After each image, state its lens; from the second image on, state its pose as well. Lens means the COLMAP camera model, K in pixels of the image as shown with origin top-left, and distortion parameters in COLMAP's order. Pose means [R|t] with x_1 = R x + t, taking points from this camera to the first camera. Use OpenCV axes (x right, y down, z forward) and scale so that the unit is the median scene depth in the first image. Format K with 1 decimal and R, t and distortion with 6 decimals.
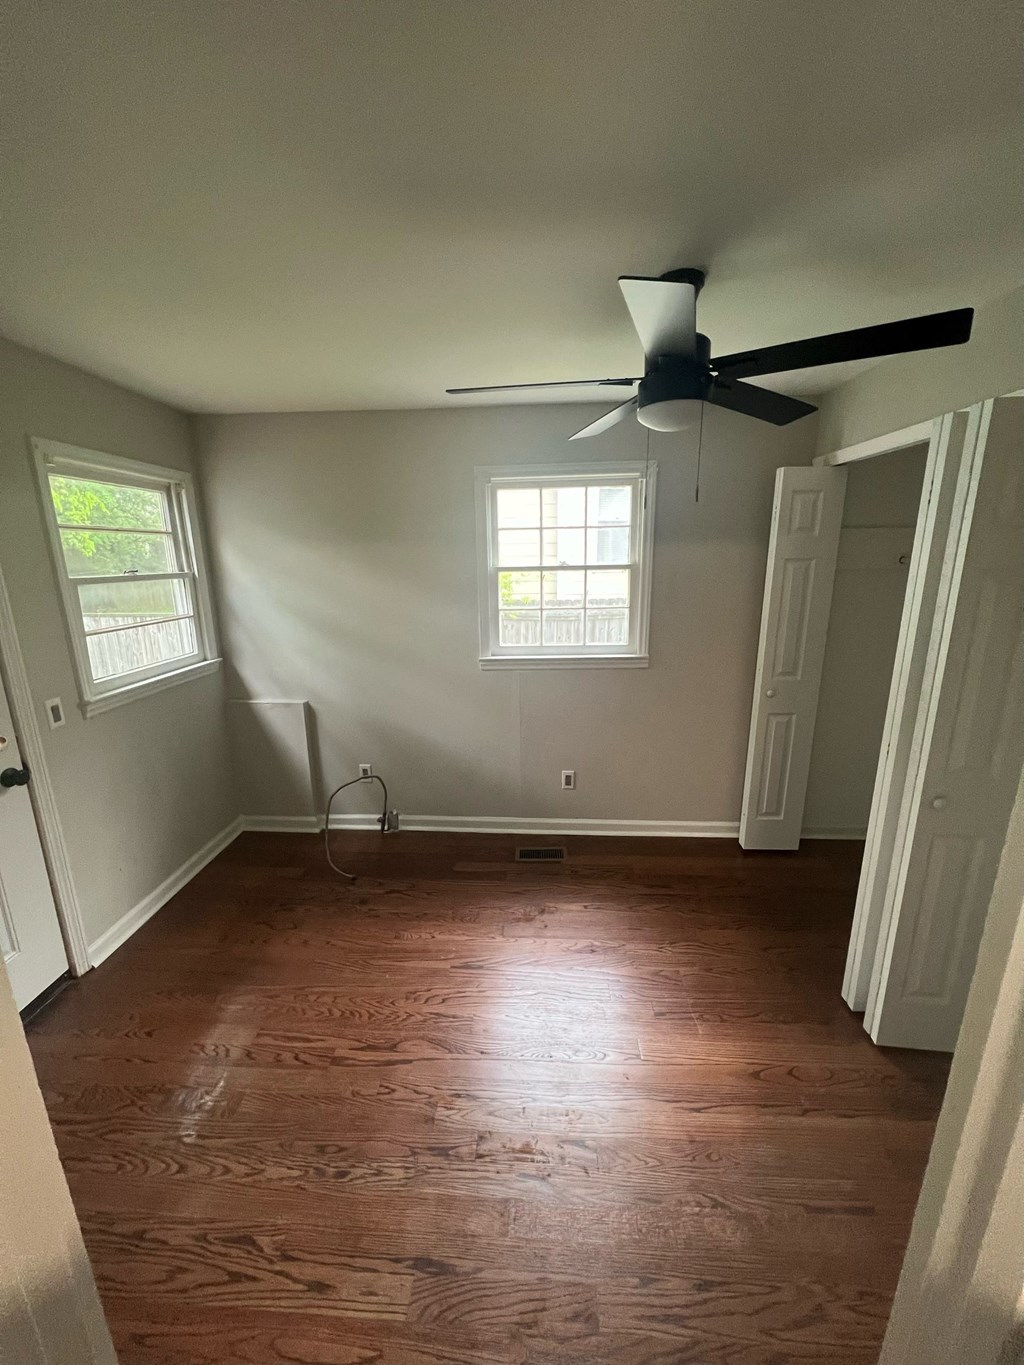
lens RADIAL K [[540.7, 0, 513.2], [0, 540.7, 684.7], [0, 0, 1]] dist [0.000894, -0.001060]
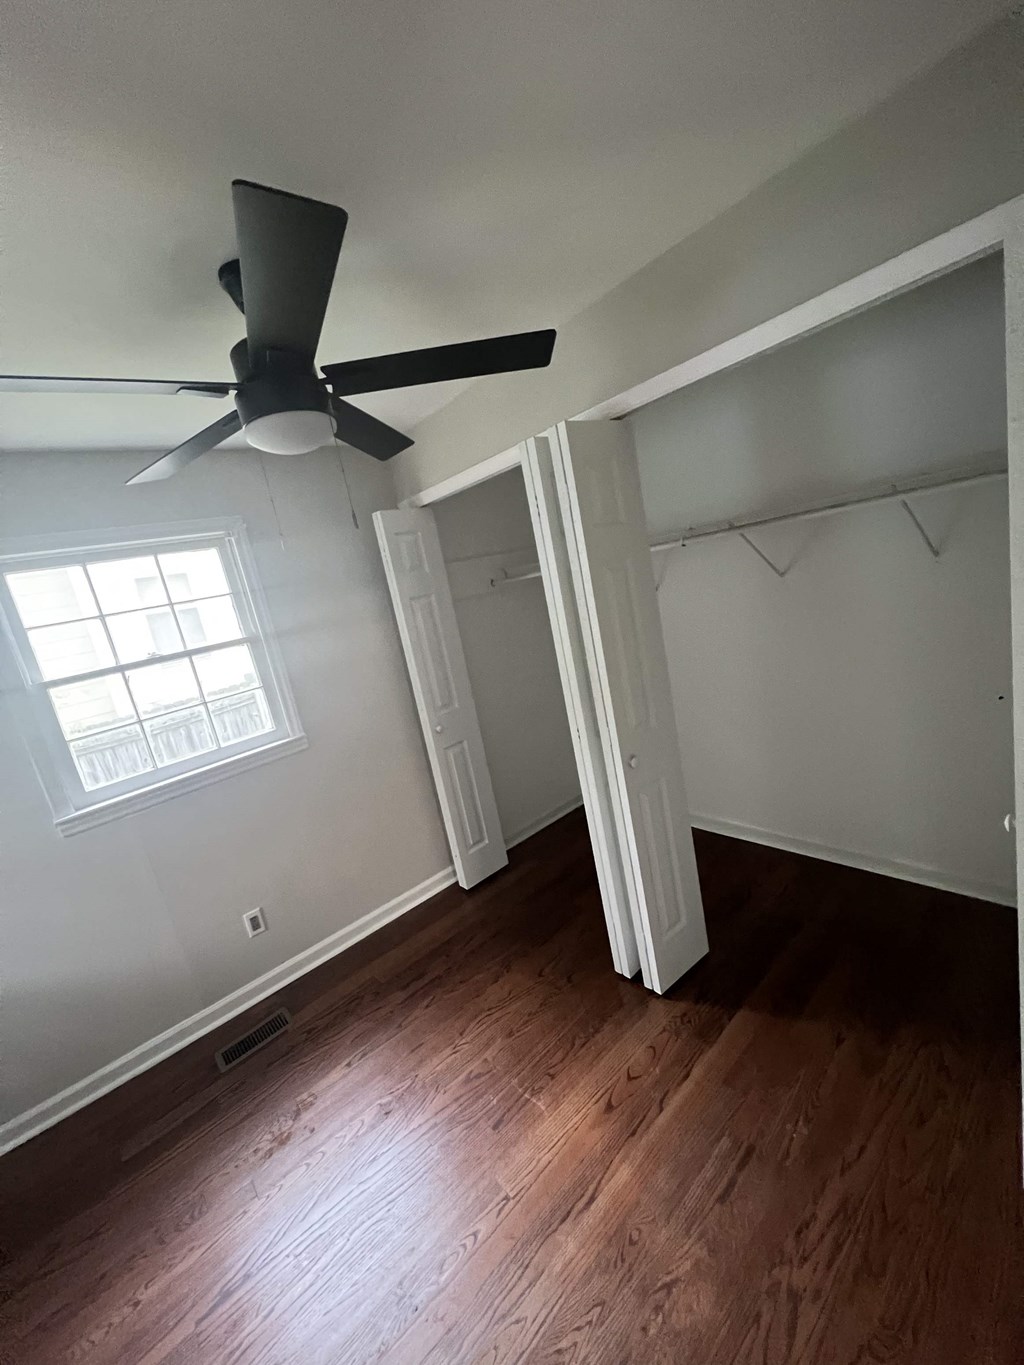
lens RADIAL K [[540.7, 0, 513.2], [0, 540.7, 684.7], [0, 0, 1]] dist [0.000894, -0.001060]
pose [[0.710786, -0.264540, 0.651769, -0.057115], [0.347543, 0.937663, 0.001566, -0.015075], [-0.611554, 0.225404, 0.758416, 0.150914]]
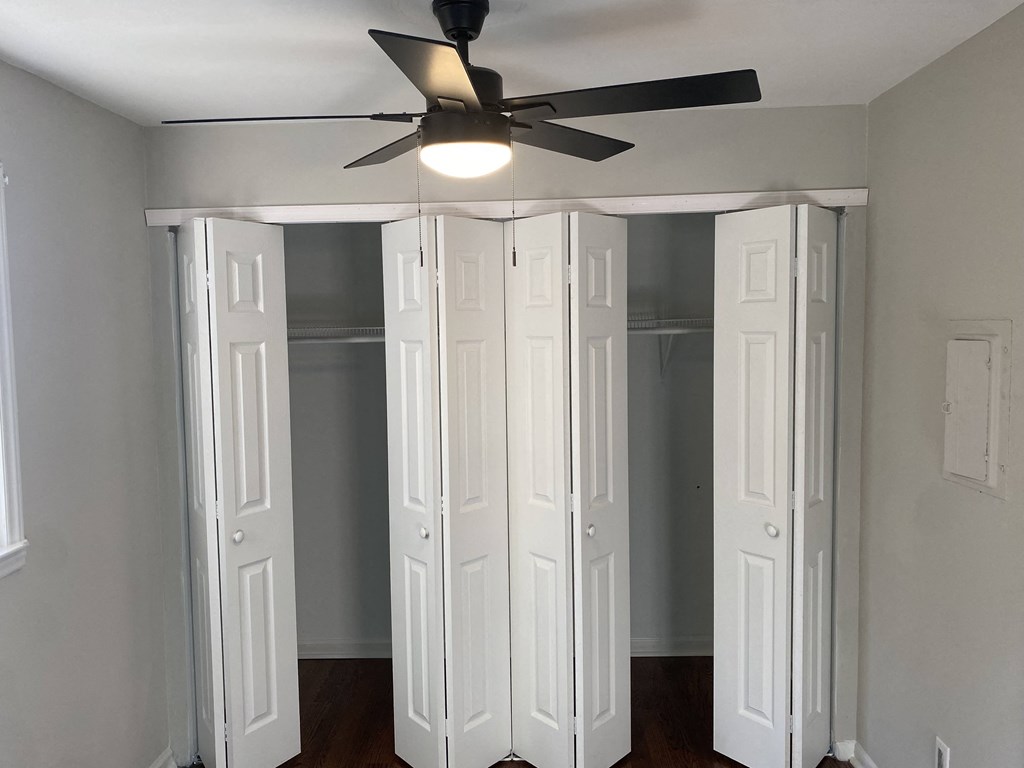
lens RADIAL K [[763.6, 0, 512.0], [0, 763.6, 384.0], [0, 0, 1]] dist [0.111783, -0.236836]
pose [[-0.033144, -0.062808, 0.997475, -0.506763], [0.263963, 0.962037, 0.069347, -0.138046], [-0.963963, 0.265595, -0.015307, 0.610942]]
